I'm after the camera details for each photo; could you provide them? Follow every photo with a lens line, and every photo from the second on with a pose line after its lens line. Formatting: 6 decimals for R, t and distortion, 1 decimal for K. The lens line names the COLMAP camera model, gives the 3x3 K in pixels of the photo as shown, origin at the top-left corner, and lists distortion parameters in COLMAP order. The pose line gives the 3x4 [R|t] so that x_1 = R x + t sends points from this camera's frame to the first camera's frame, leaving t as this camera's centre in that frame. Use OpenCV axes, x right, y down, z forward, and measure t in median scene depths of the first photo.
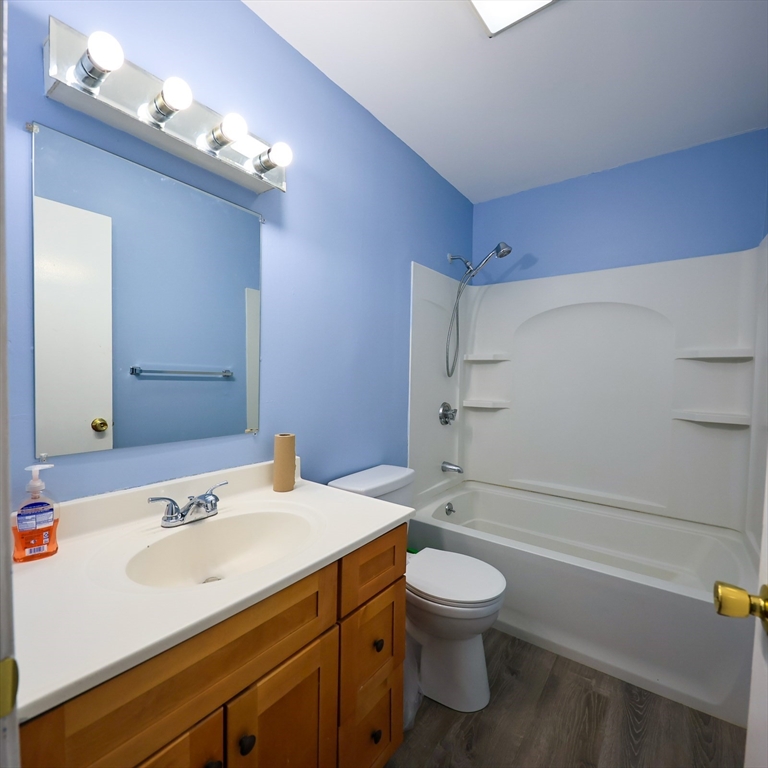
lens RADIAL K [[391.0, 0, 384.5], [0, 391.0, 389.4], [0, 0, 1]] dist [0.004068, -0.005028]
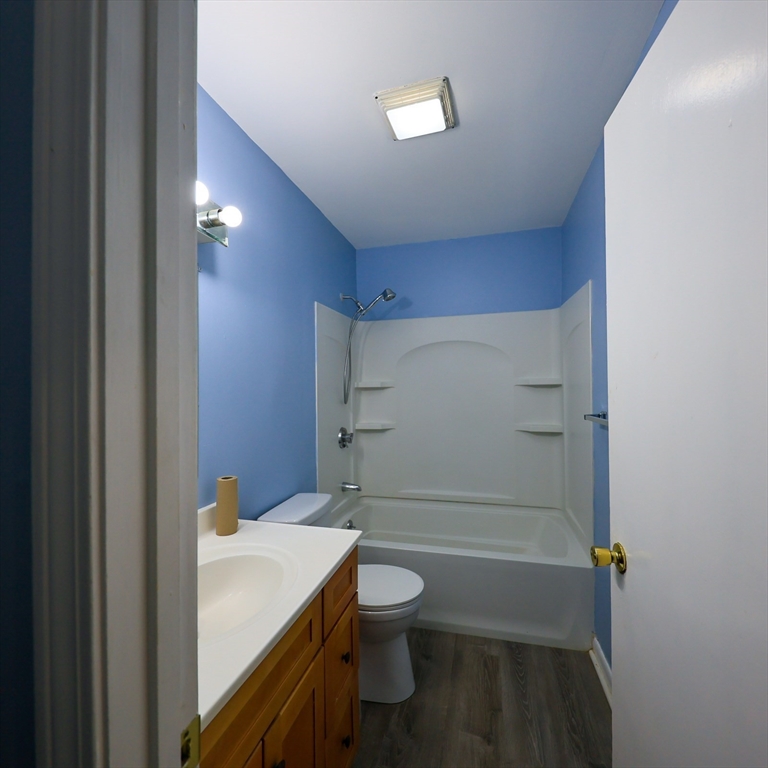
lens RADIAL K [[391.0, 0, 380.0], [0, 391.0, 381.6], [0, 0, 1]] dist [0.004068, -0.005028]
pose [[0.929805, -0.021663, 0.367415, -0.194333], [0.040874, 0.998169, -0.044586, -0.055242], [-0.365777, 0.056474, 0.928988, -0.082197]]
